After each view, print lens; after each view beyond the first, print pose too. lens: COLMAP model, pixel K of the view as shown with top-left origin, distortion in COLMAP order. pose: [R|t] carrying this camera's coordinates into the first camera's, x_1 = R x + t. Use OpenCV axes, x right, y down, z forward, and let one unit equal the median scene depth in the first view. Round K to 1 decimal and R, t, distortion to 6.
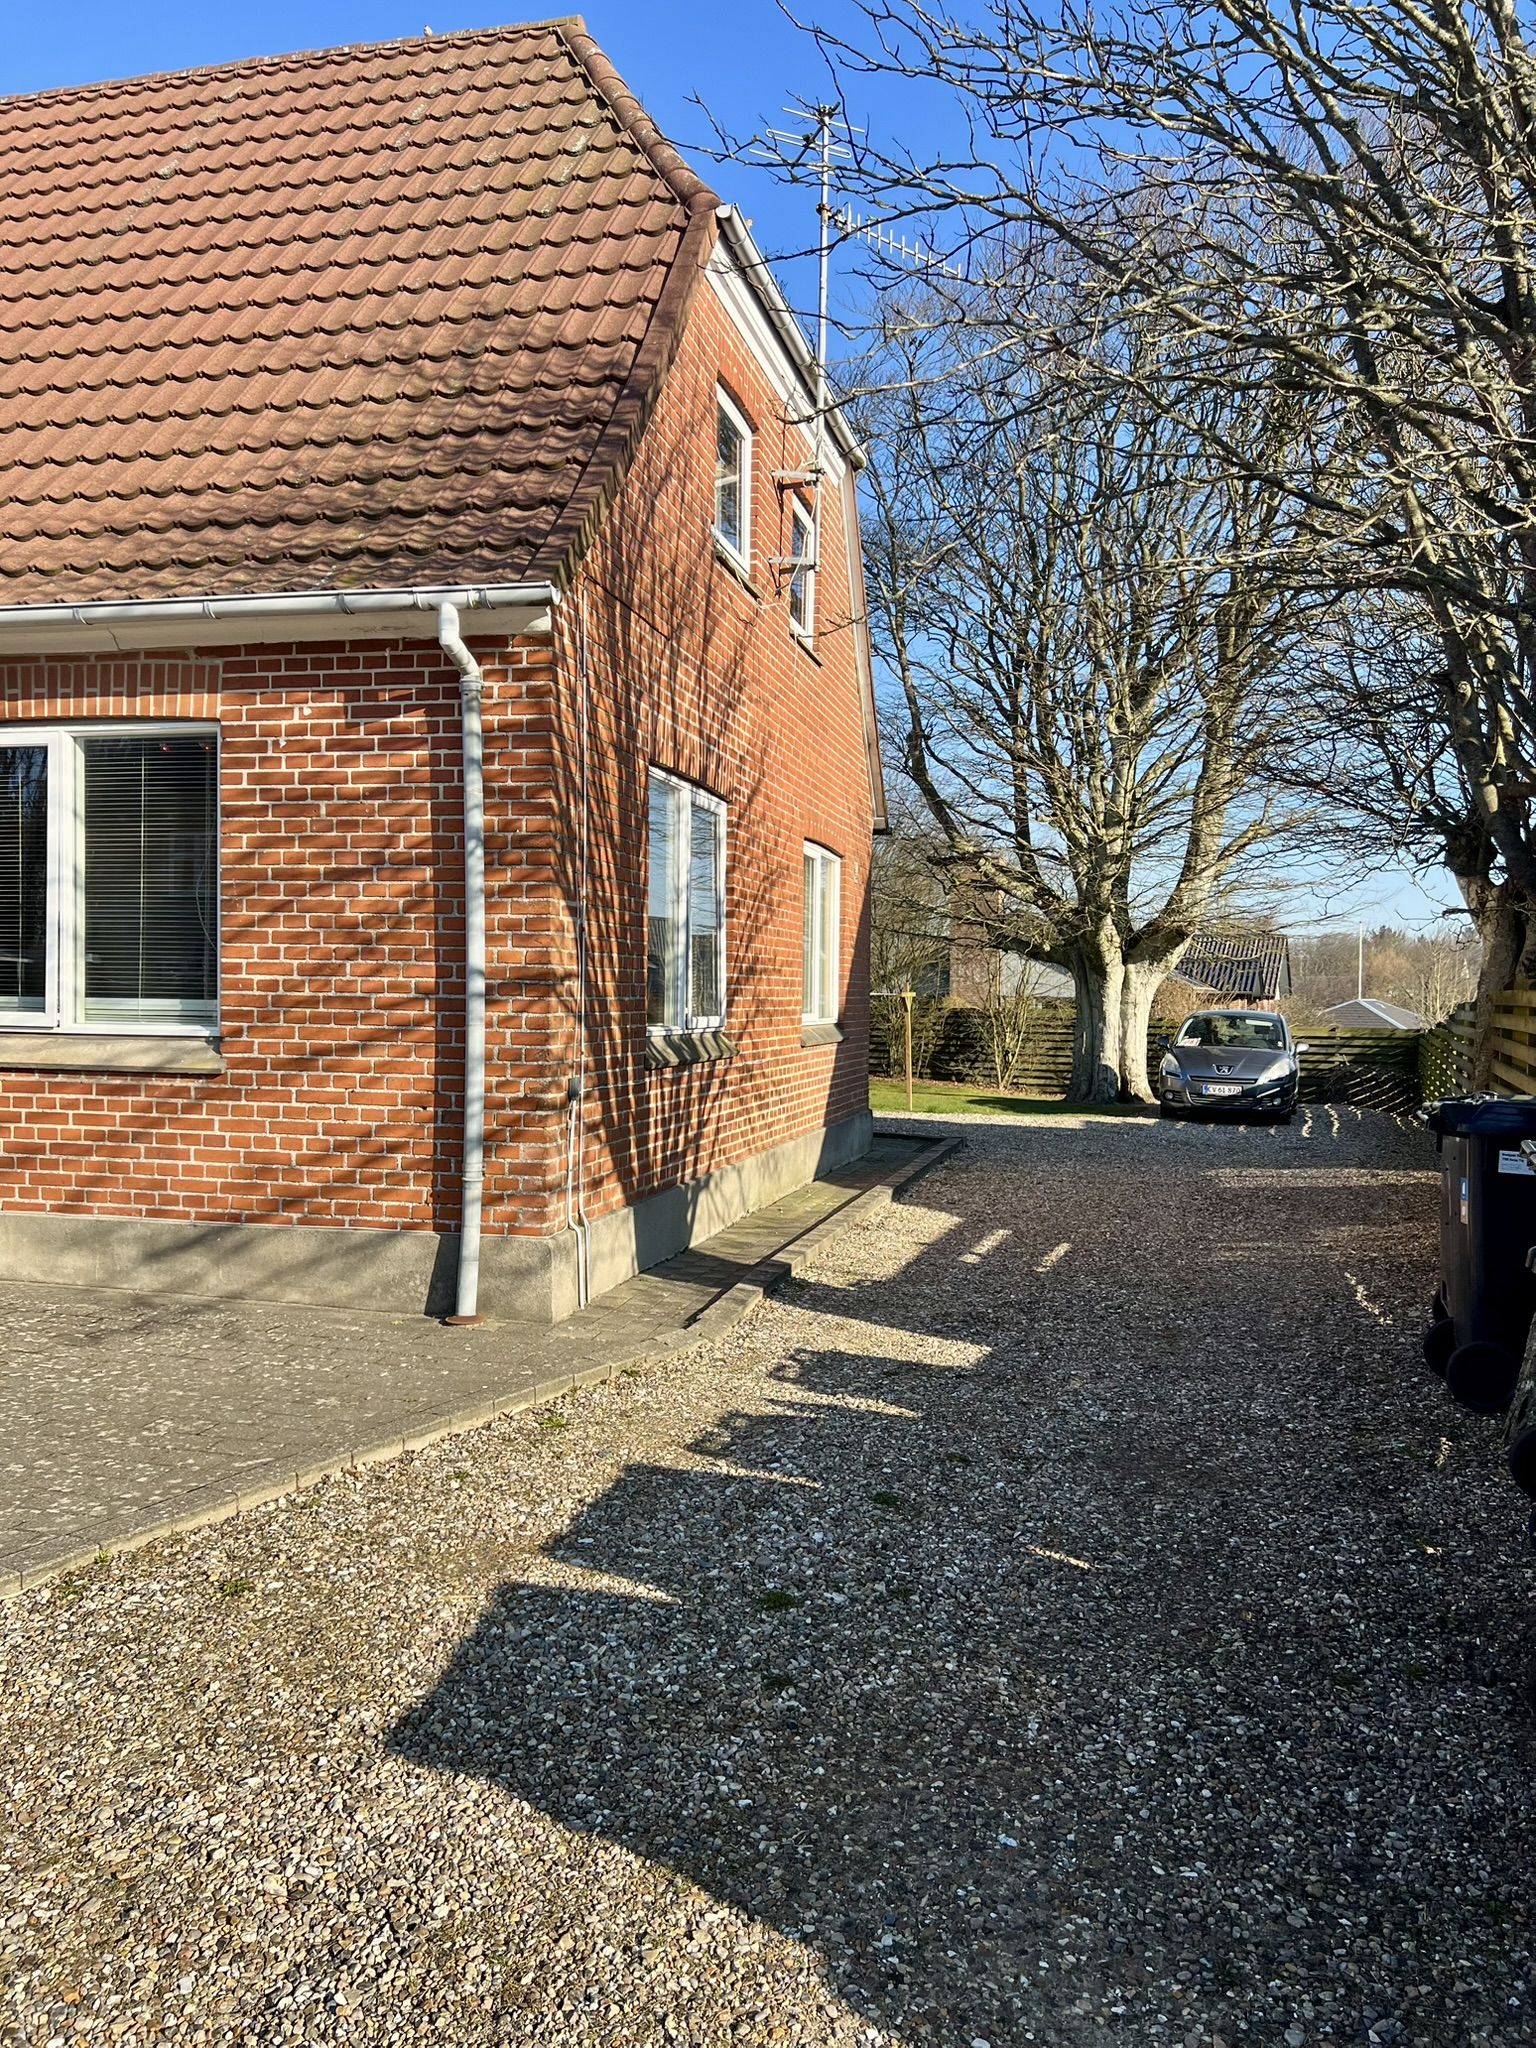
lens RADIAL K [[1567.0, 0, 766.0], [0, 1567.0, 1026.7], [0, 0, 1]] dist [0.012817, -0.000638]
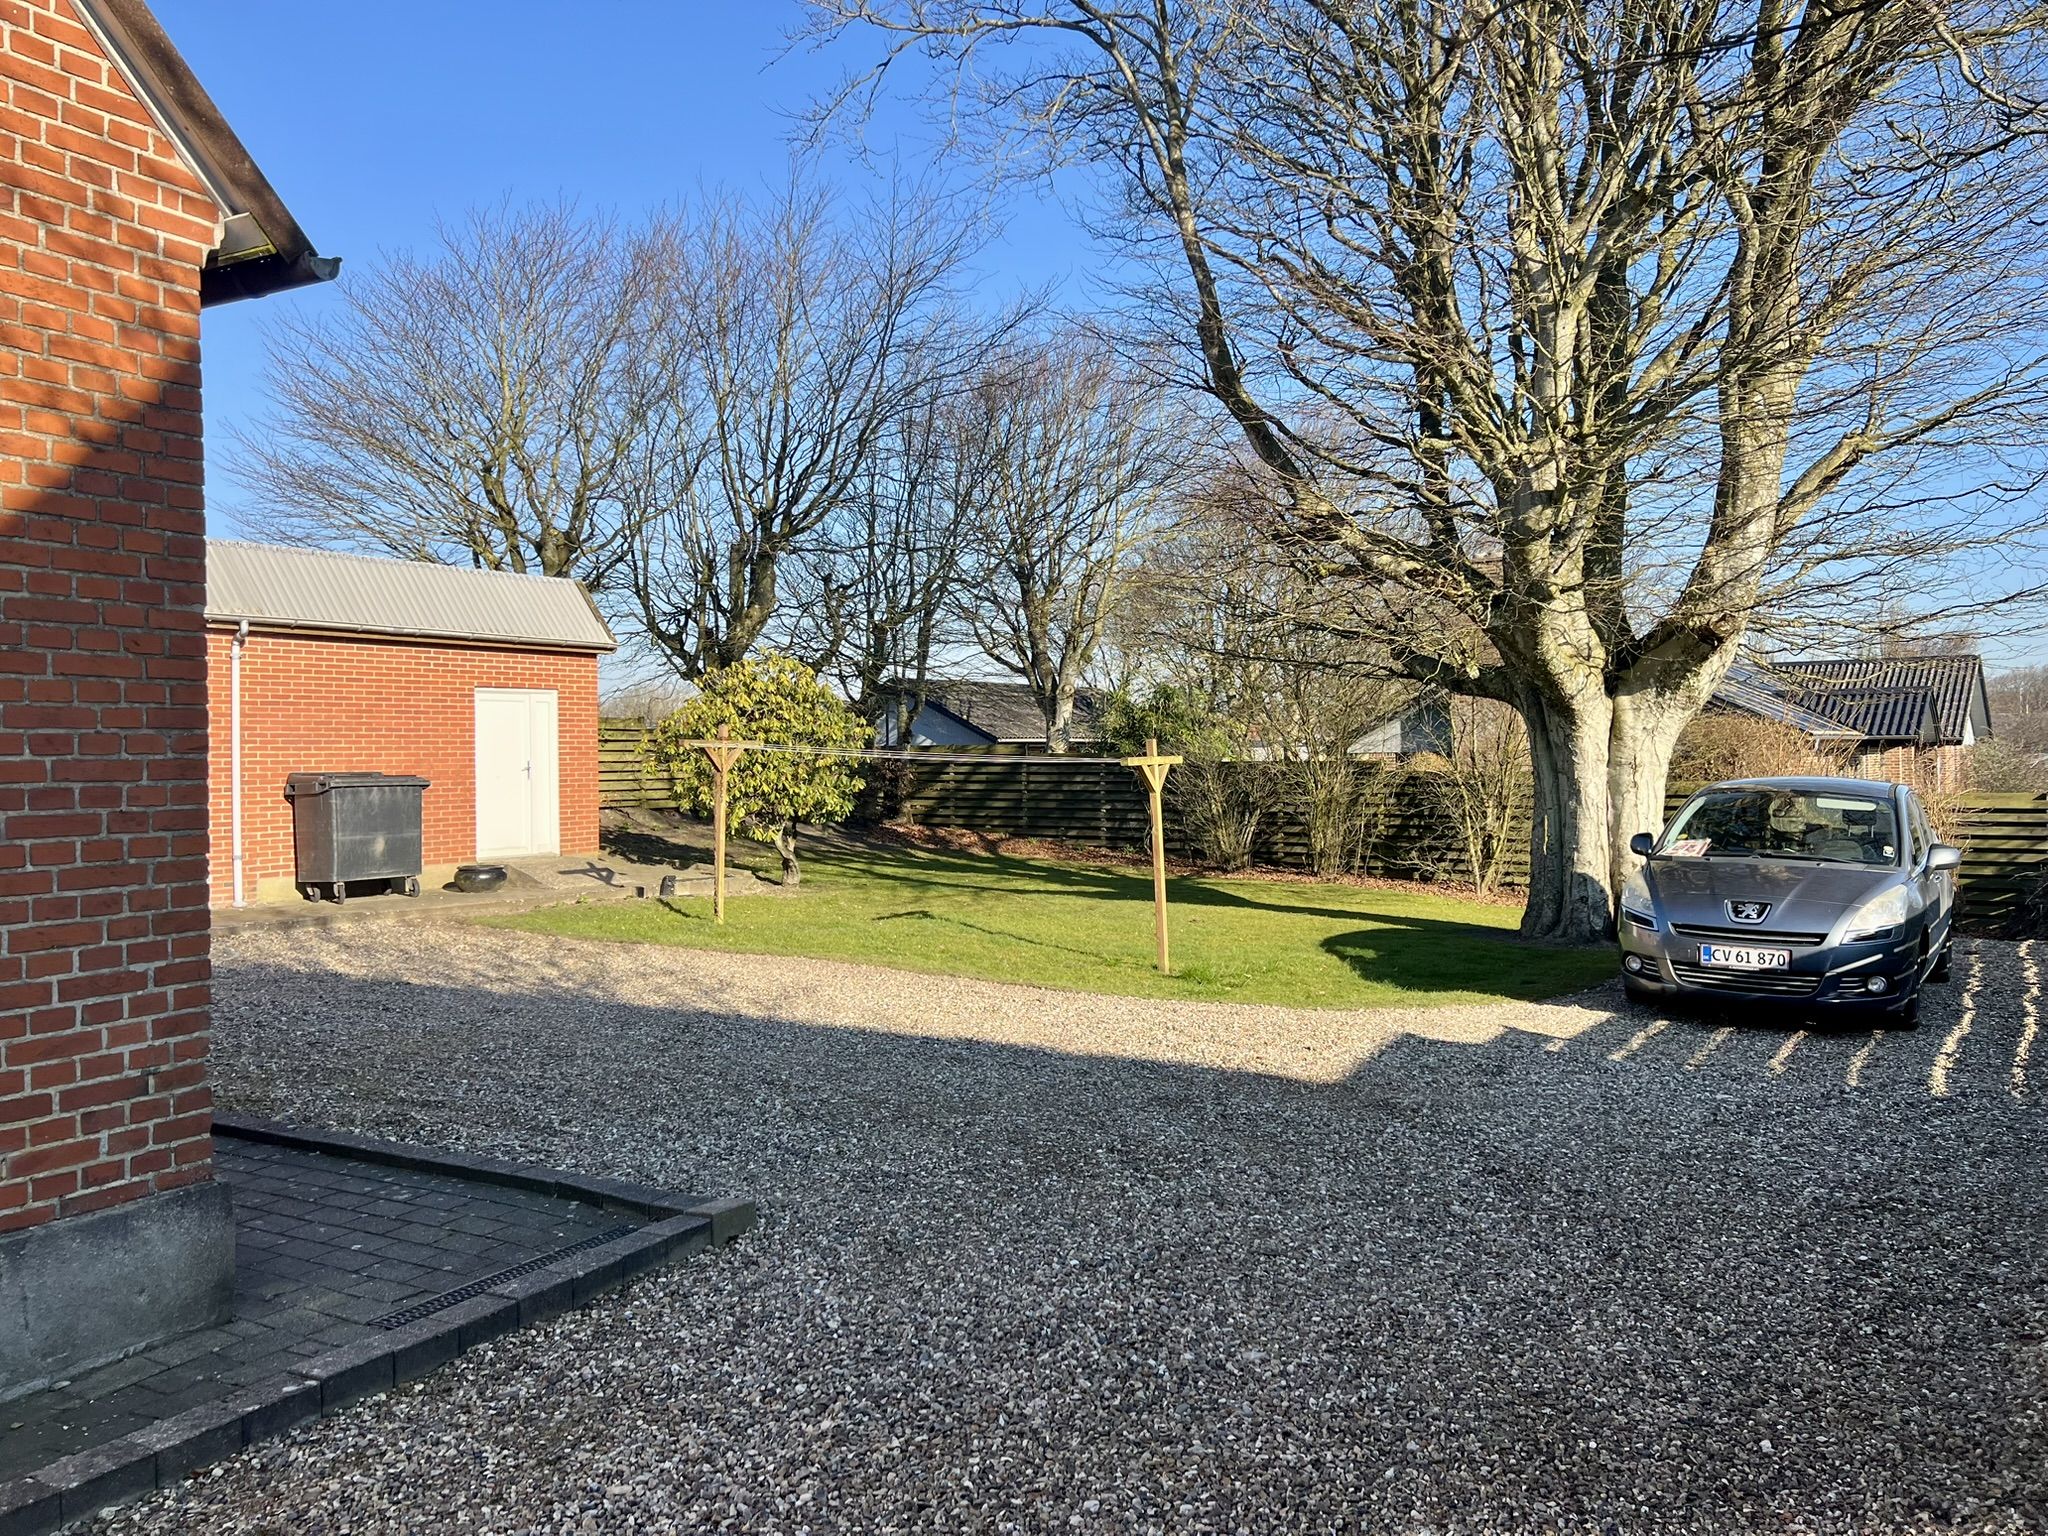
lens RADIAL K [[1567.0, 0, 1019.4], [0, 1567.0, 755.6], [0, 0, 1]] dist [0.012817, -0.000638]
pose [[0.969442, -0.030182, -0.243458, 0.158943], [0.025978, 0.999453, -0.020462, -0.012160], [0.243942, 0.013512, 0.969696, 0.399495]]
